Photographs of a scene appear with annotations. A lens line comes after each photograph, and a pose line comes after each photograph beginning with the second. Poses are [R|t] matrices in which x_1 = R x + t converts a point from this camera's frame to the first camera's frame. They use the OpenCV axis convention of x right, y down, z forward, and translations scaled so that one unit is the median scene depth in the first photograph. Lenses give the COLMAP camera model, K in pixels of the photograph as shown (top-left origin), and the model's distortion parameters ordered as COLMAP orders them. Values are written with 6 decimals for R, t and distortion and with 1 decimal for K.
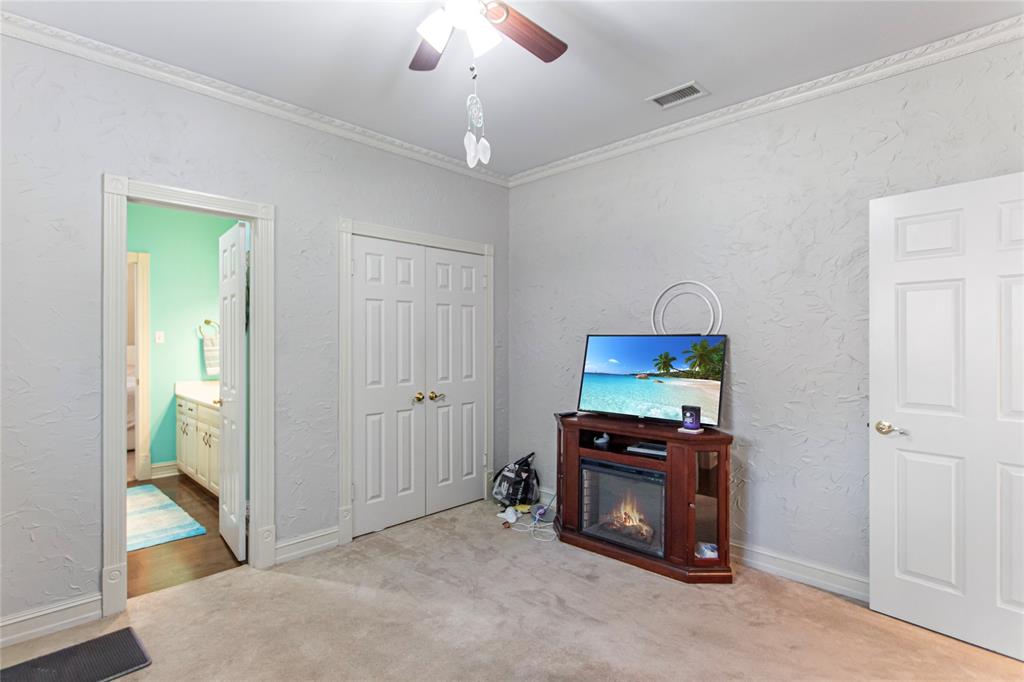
lens RADIAL K [[491.9, 0, 483.9], [0, 491.9, 339.4], [0, 0, 1]] dist [0.003506, 0.000478]
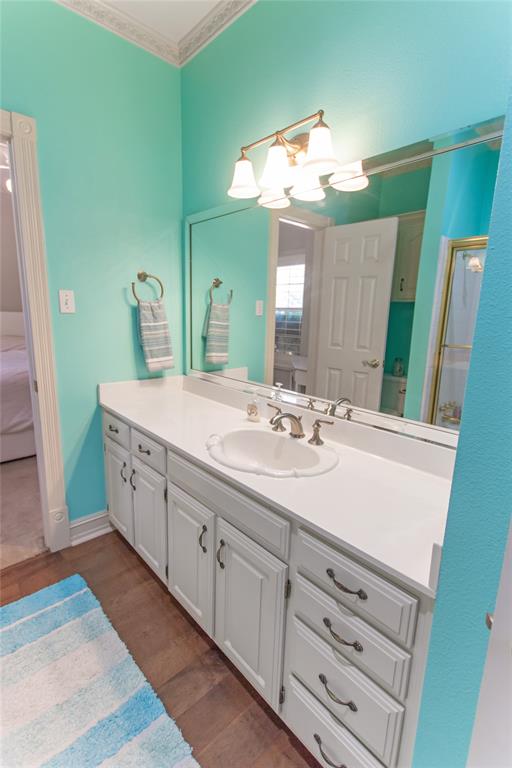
lens RADIAL K [[368.9, 0, 255.7], [0, 368.9, 383.7], [0, 0, 1]] dist [0.003506, 0.000478]
pose [[0.998358, 0.039747, -0.041243, -0.433200], [-0.030863, 0.979868, 0.197244, -0.002323], [0.048253, -0.195647, 0.979486, 0.599605]]
